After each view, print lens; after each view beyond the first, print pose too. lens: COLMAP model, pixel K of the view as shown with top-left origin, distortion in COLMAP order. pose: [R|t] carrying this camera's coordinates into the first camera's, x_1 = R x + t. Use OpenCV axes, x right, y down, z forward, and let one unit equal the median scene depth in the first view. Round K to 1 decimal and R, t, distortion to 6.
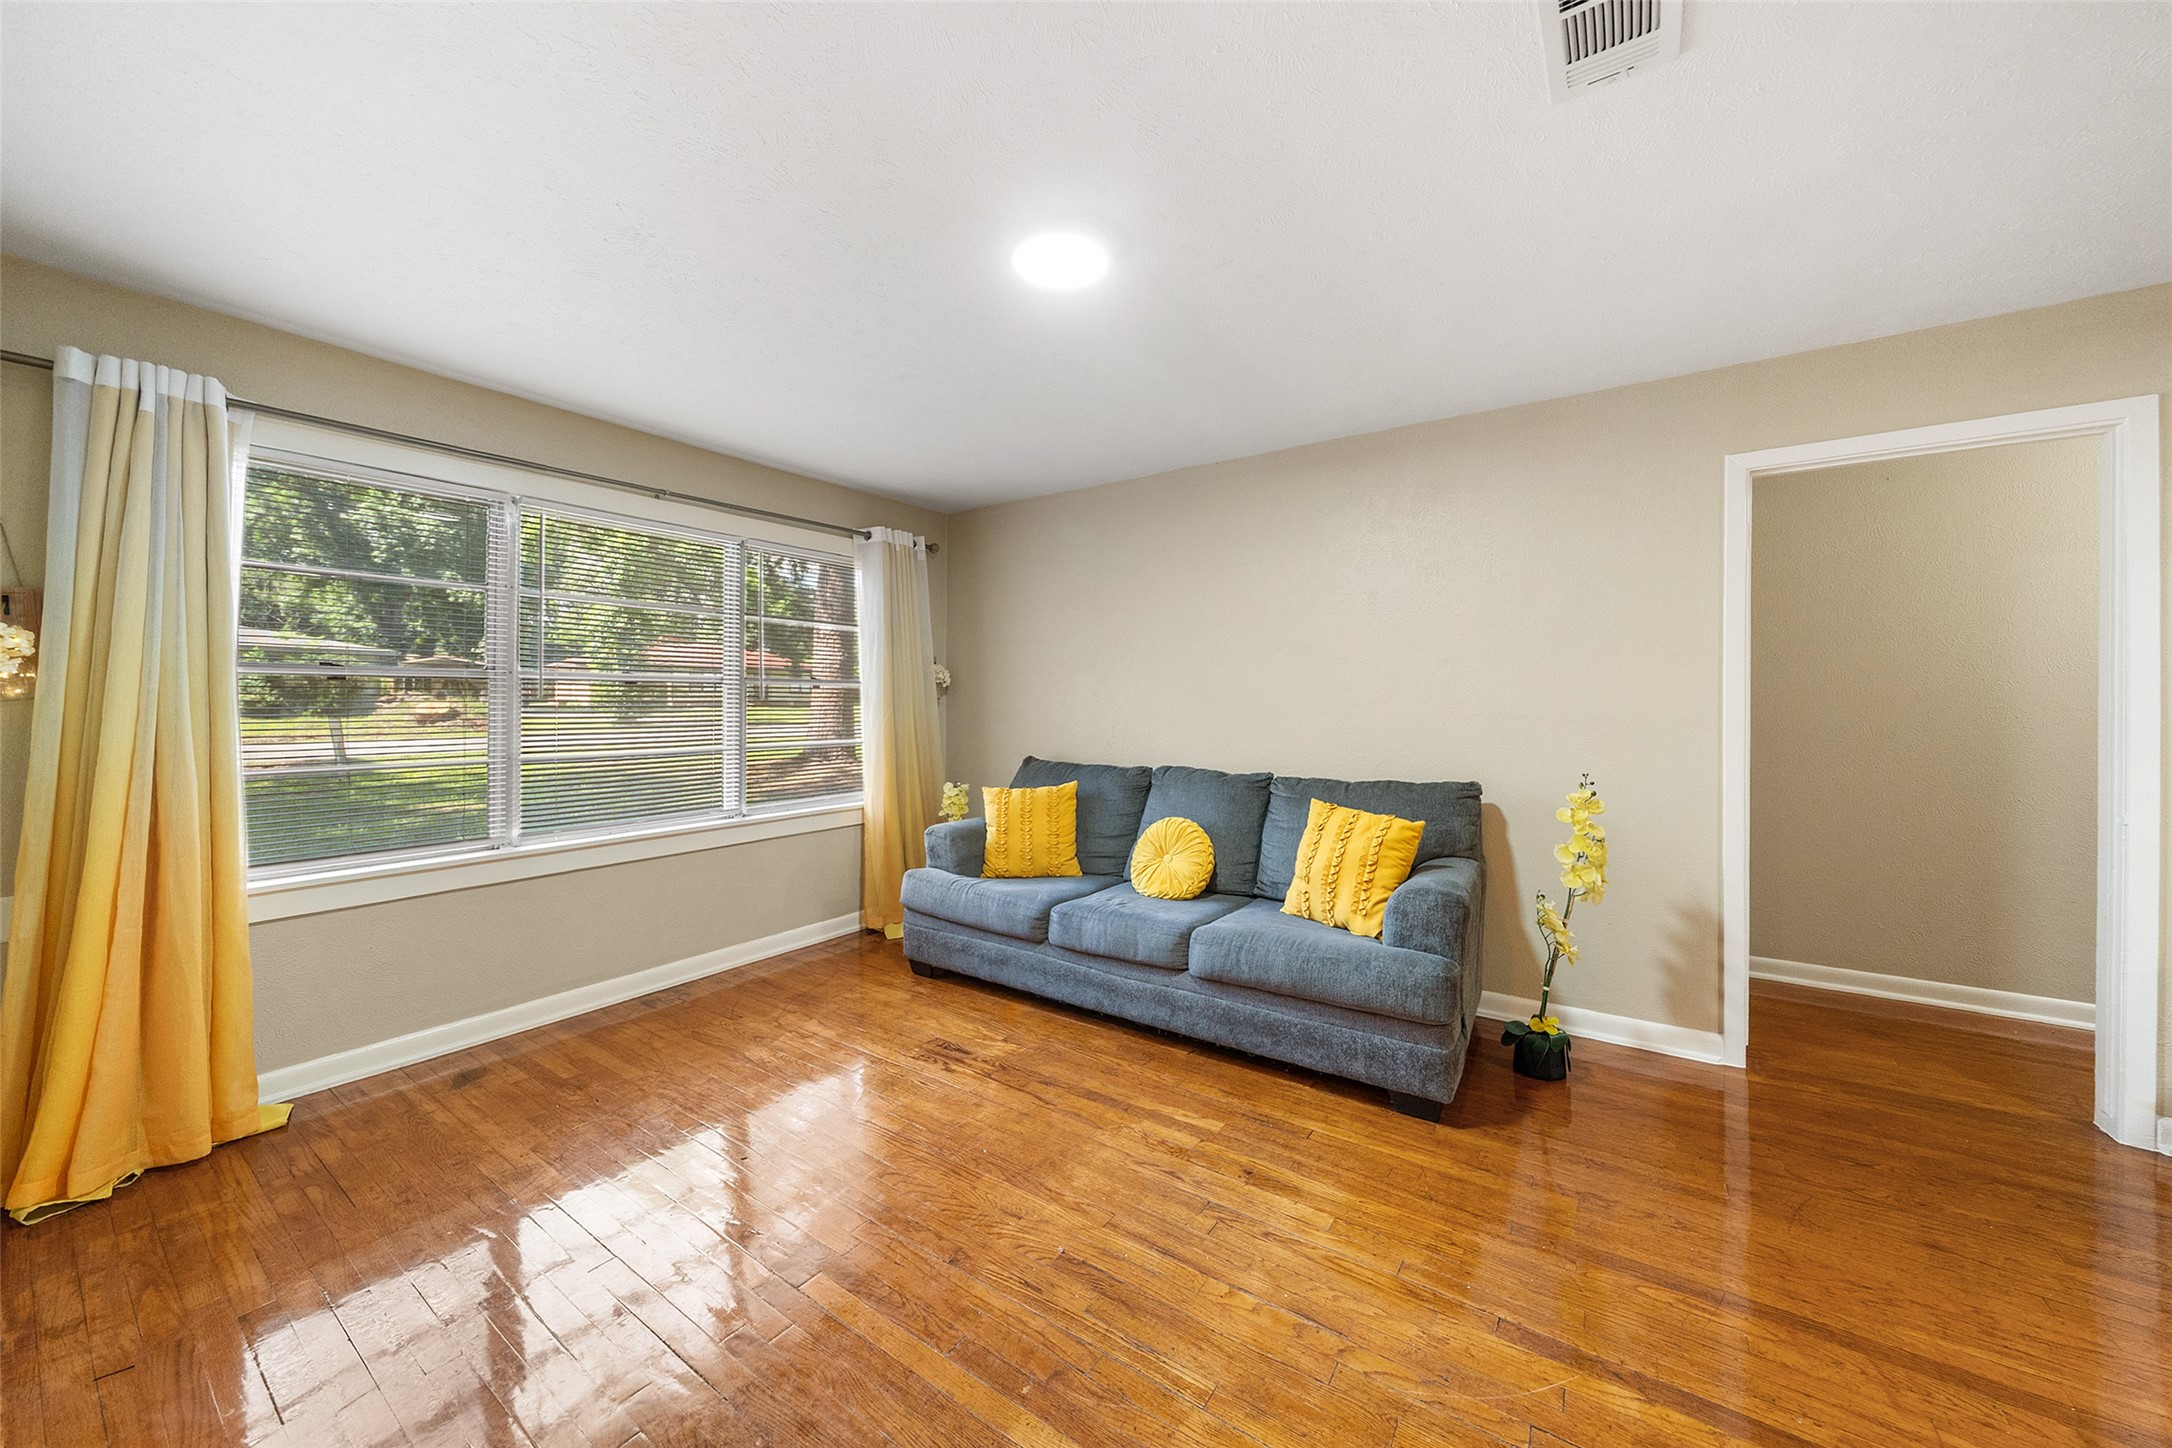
lens RADIAL K [[757.0, 0, 1092.7], [0, 757.0, 702.3], [0, 0, 1]] dist [-0.004681, -0.000400]
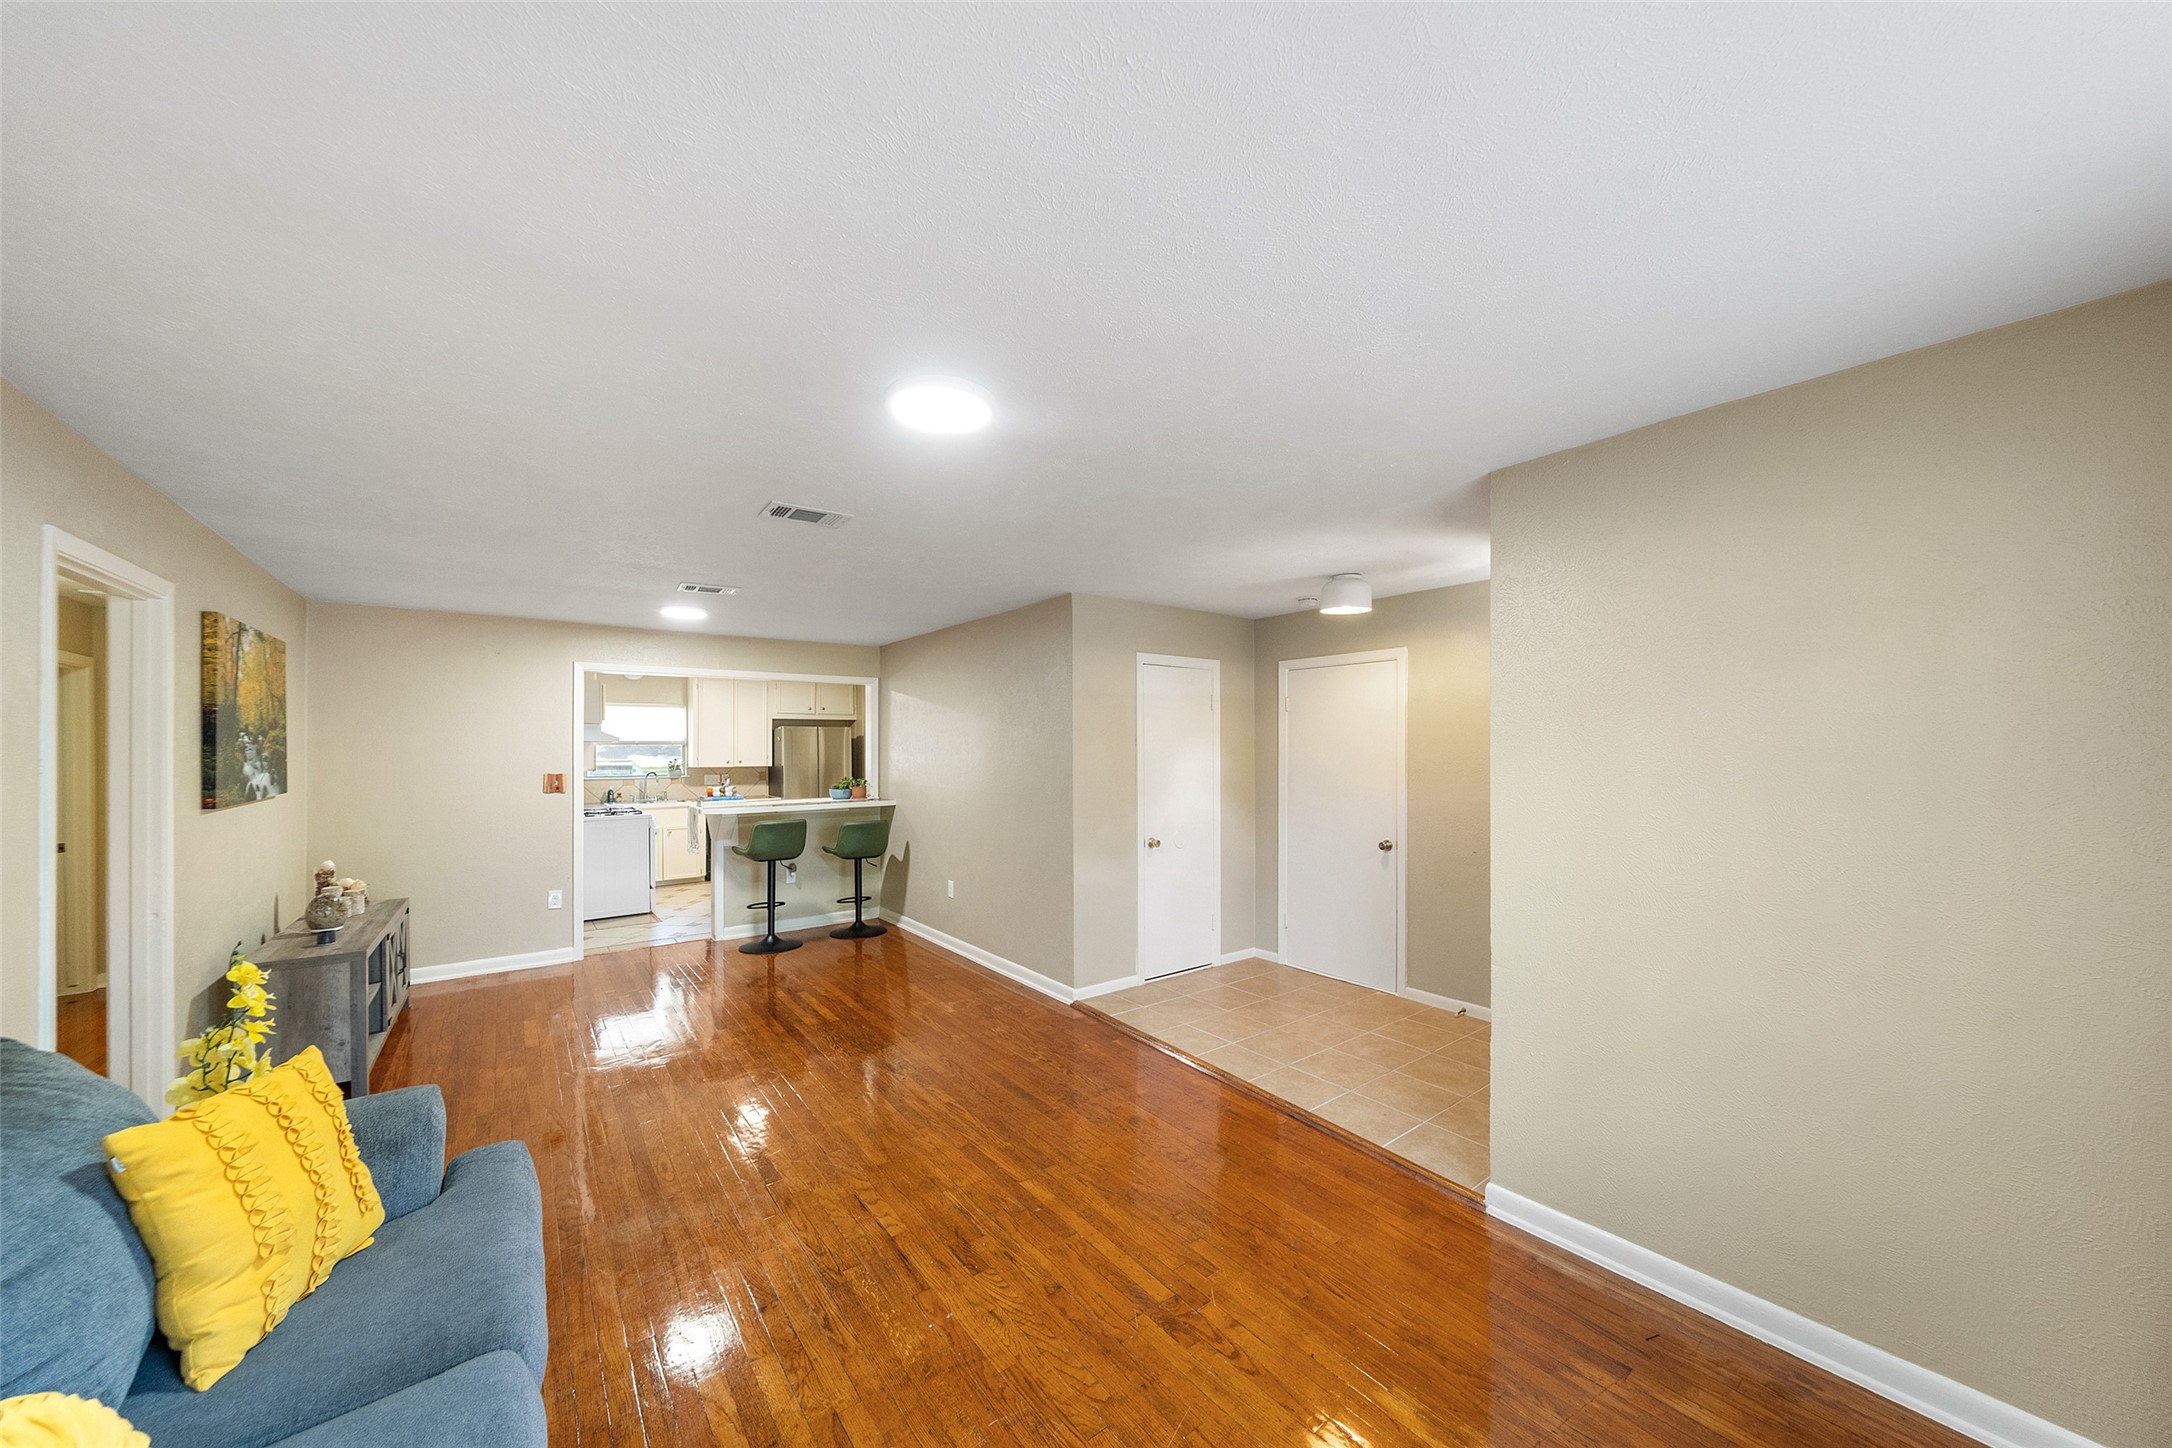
lens RADIAL K [[757.0, 0, 1084.4], [0, 757.0, 749.9], [0, 0, 1]] dist [-0.004681, -0.000400]
pose [[-0.945132, 0.001049, 0.326686, -0.406704], [0.001052, 0.999999, -0.000166, -0.096335], [-0.326686, 0.000187, -0.945133, 1.384985]]
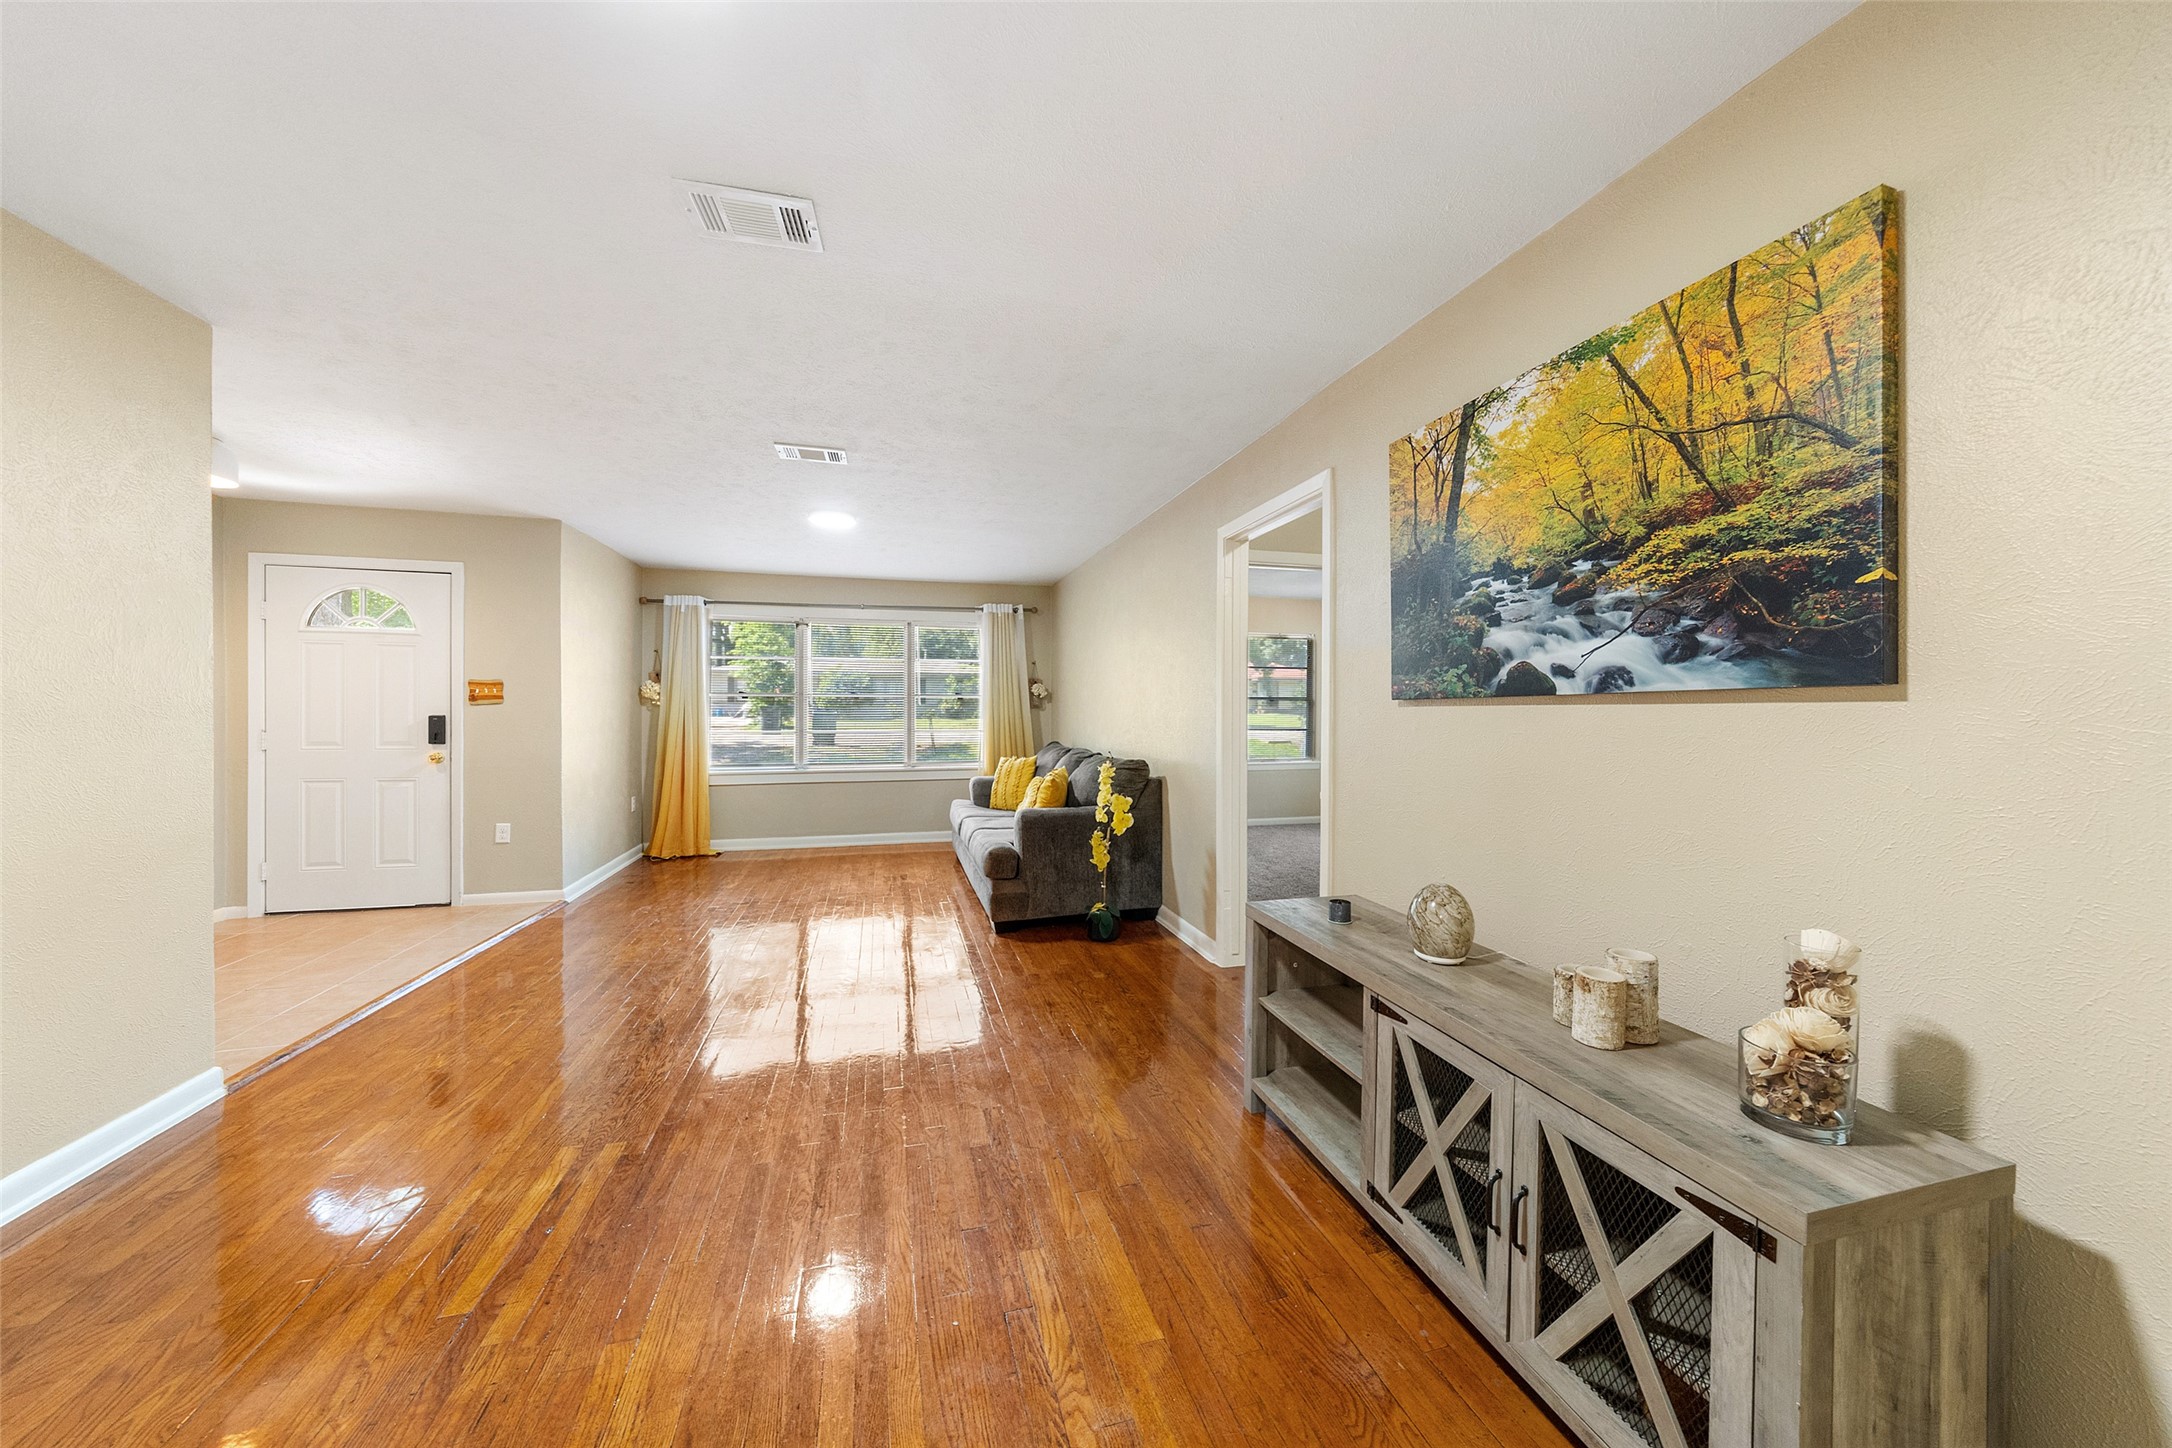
lens RADIAL K [[757.0, 0, 1093.0], [0, 757.0, 716.7], [0, 0, 1]] dist [-0.004681, -0.000400]
pose [[0.762532, 0.007458, -0.646907, 1.577530], [-0.001243, 0.999949, 0.010063, 0.006080], [0.646949, -0.006869, 0.762502, -0.214102]]
